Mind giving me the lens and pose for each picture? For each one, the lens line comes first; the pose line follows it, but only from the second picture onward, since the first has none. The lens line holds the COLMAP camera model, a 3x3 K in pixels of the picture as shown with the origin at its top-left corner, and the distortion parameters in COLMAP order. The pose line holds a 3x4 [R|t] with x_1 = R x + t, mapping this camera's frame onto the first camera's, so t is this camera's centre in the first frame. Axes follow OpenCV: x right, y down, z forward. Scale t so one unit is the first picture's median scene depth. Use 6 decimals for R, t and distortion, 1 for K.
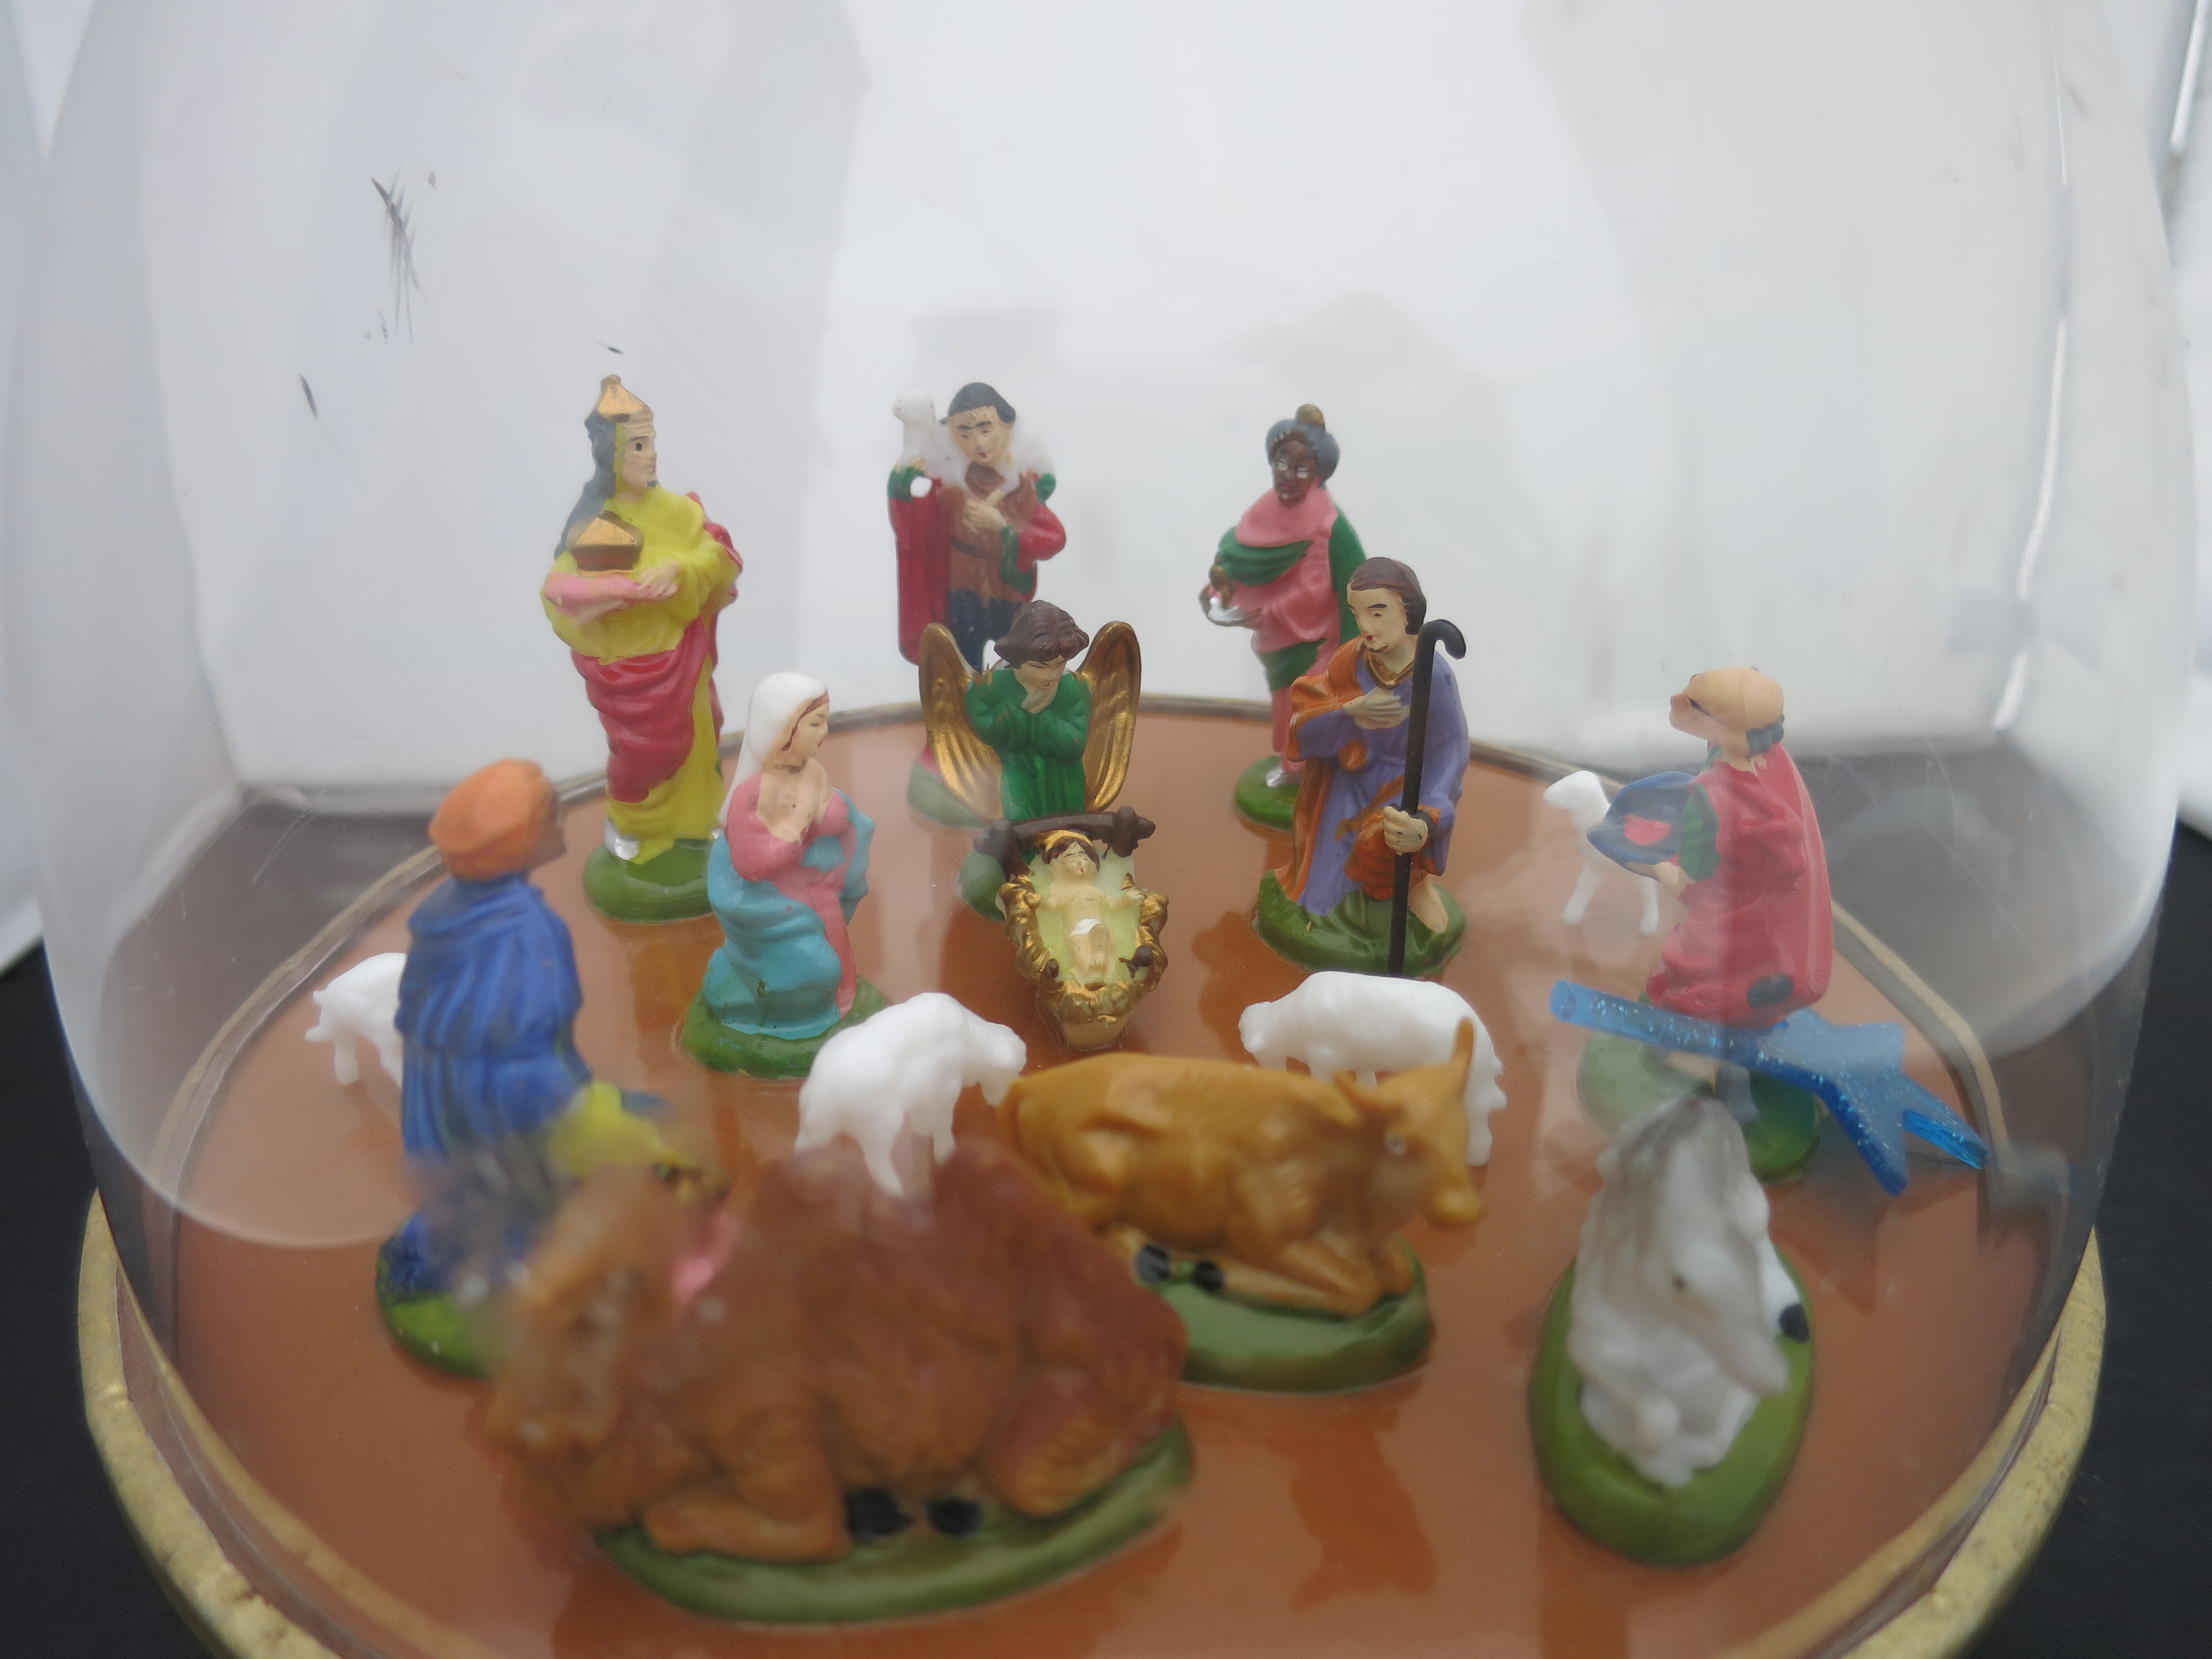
lens RADIAL K [[1588.9, 0, 1100.9], [0, 1588.9, 812.4], [0, 0, 1]] dist [-0.036002, 0.003373]
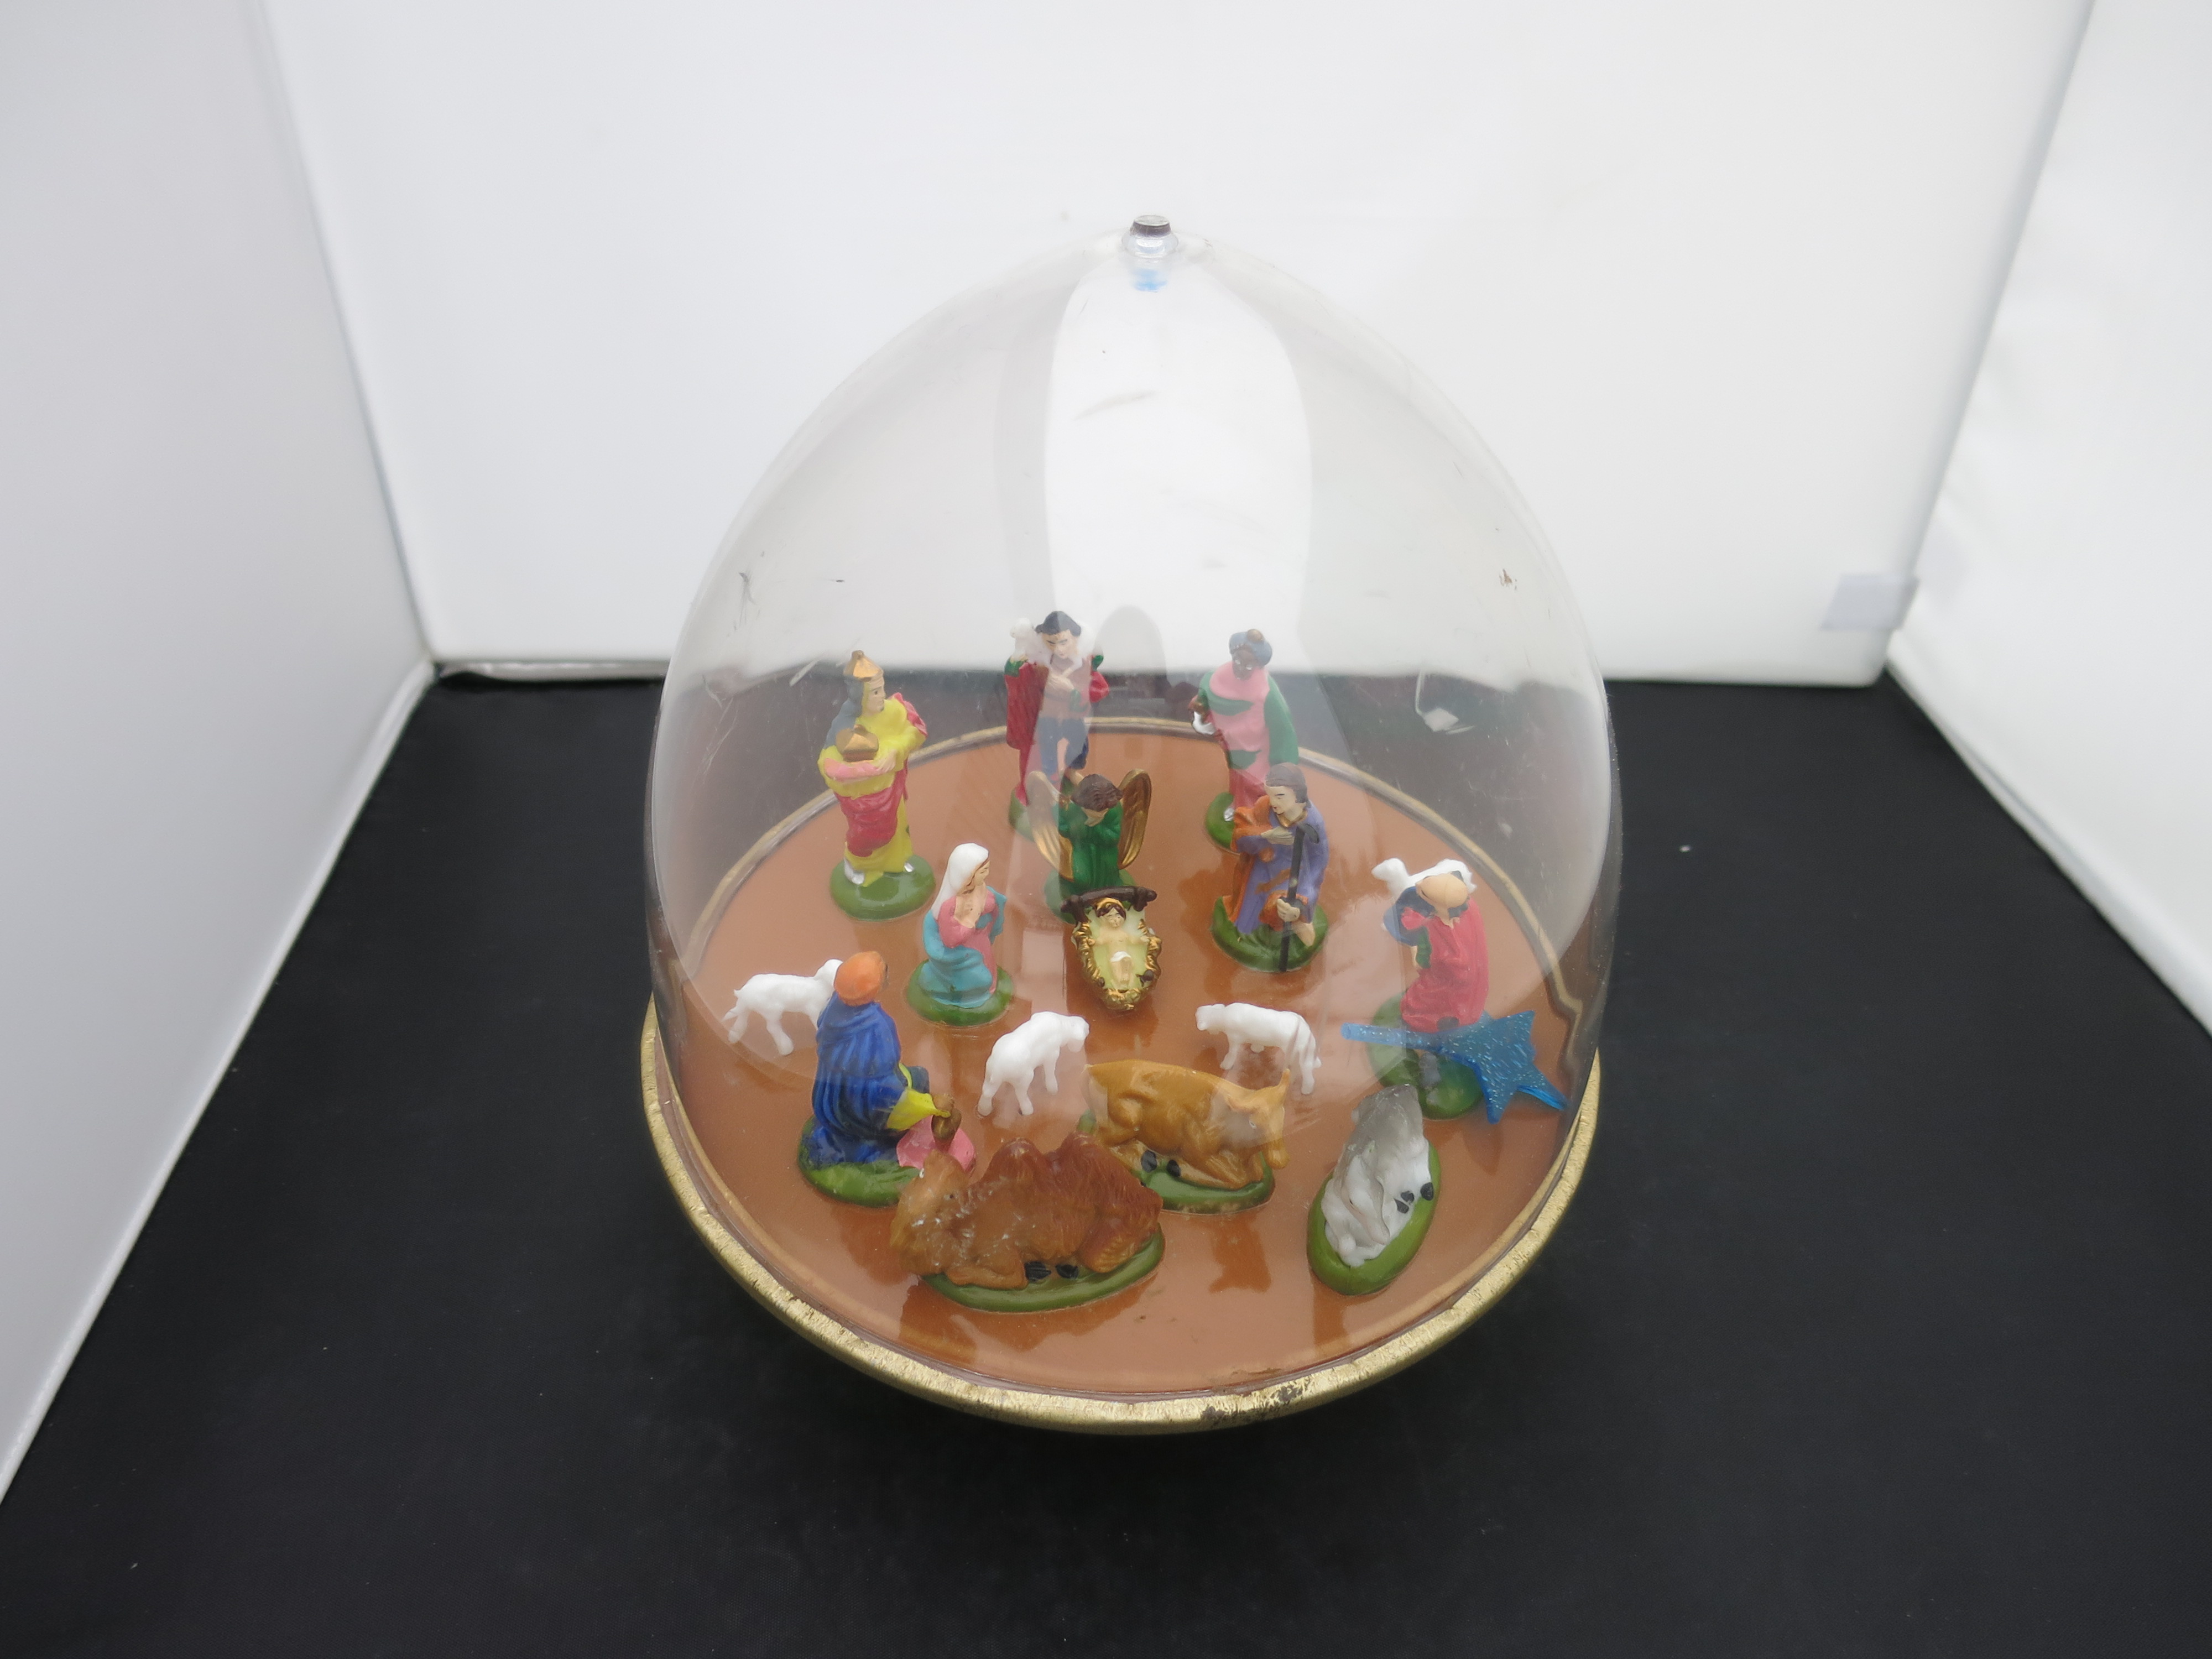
lens RADIAL K [[1532.8, 0, 1106.0], [0, 1532.8, 829.5], [0, 0, 1]] dist [-0.066409, -0.000747]
pose [[0.999776, 0.020267, 0.006150, -0.038116], [-0.021163, 0.967319, 0.252678, -0.526672], [-0.000828, -0.252752, 0.967531, -0.725699]]
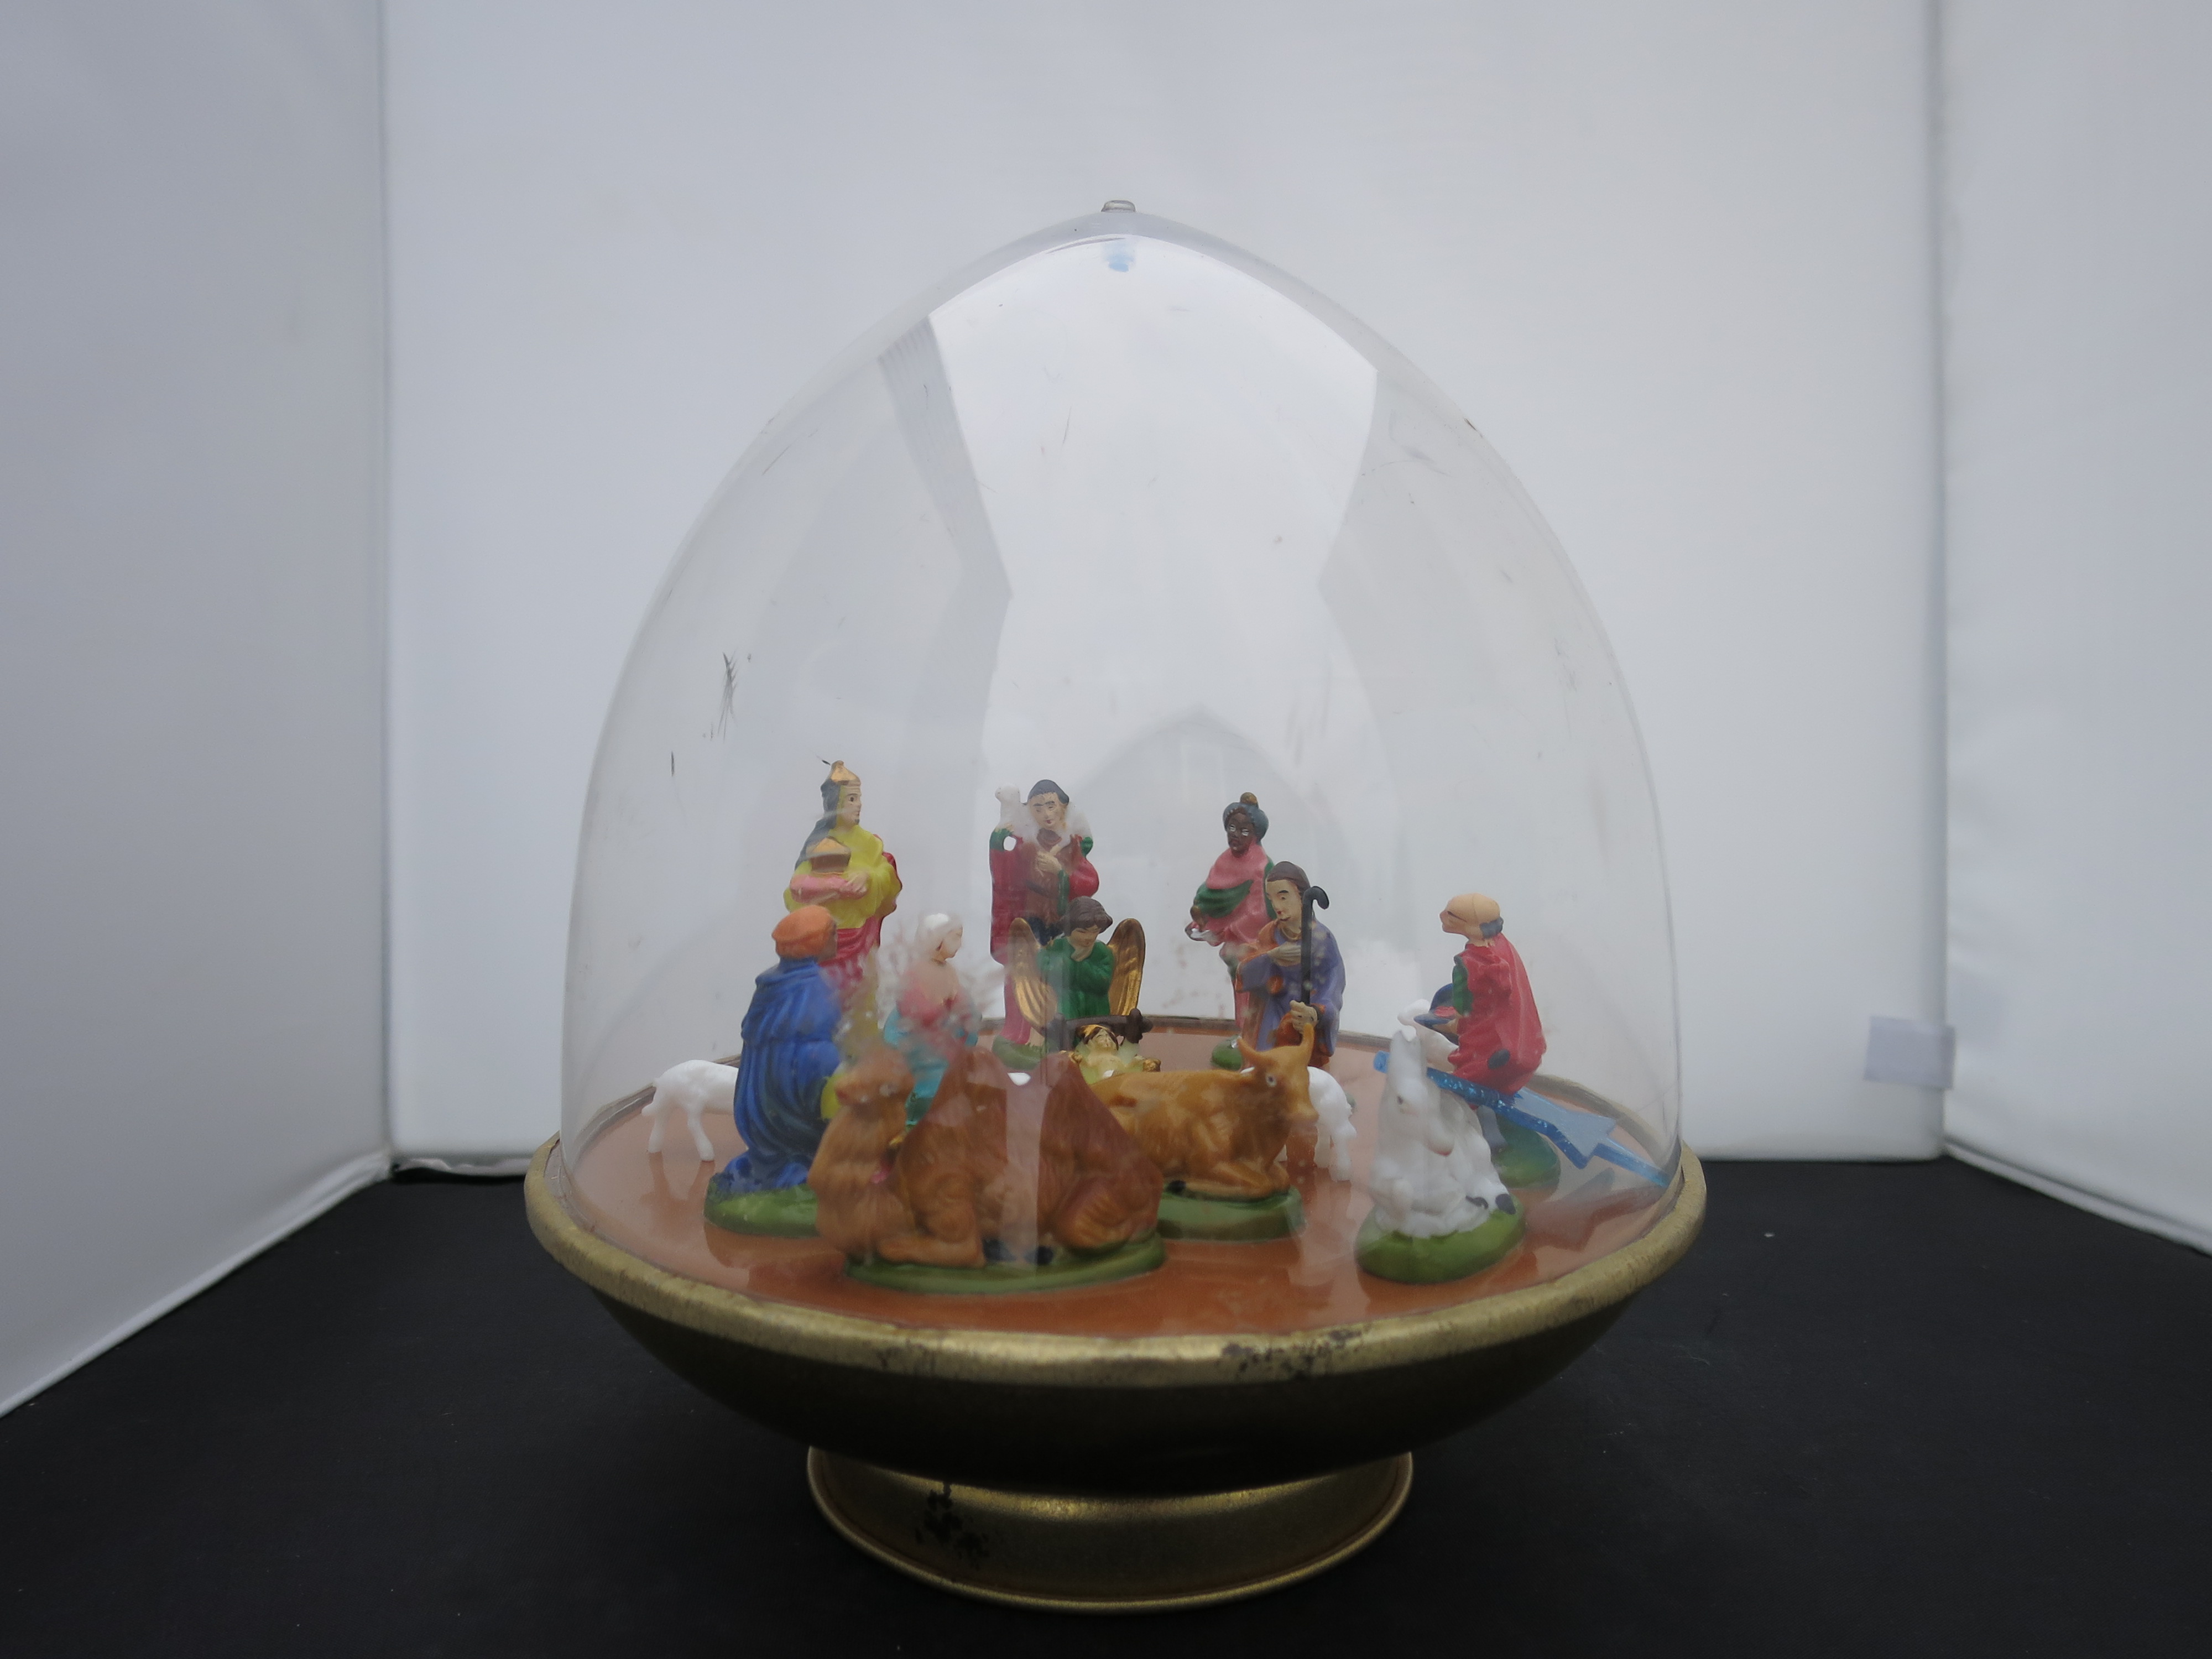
lens RADIAL K [[1532.8, 0, 1106.0], [0, 1532.8, 829.5], [0, 0, 1]] dist [-0.066409, -0.000747]
pose [[0.999910, 0.003532, -0.012963, 0.005714], [-0.007700, 0.941313, -0.337448, 0.359455], [0.011010, 0.337517, 0.941255, -0.553353]]
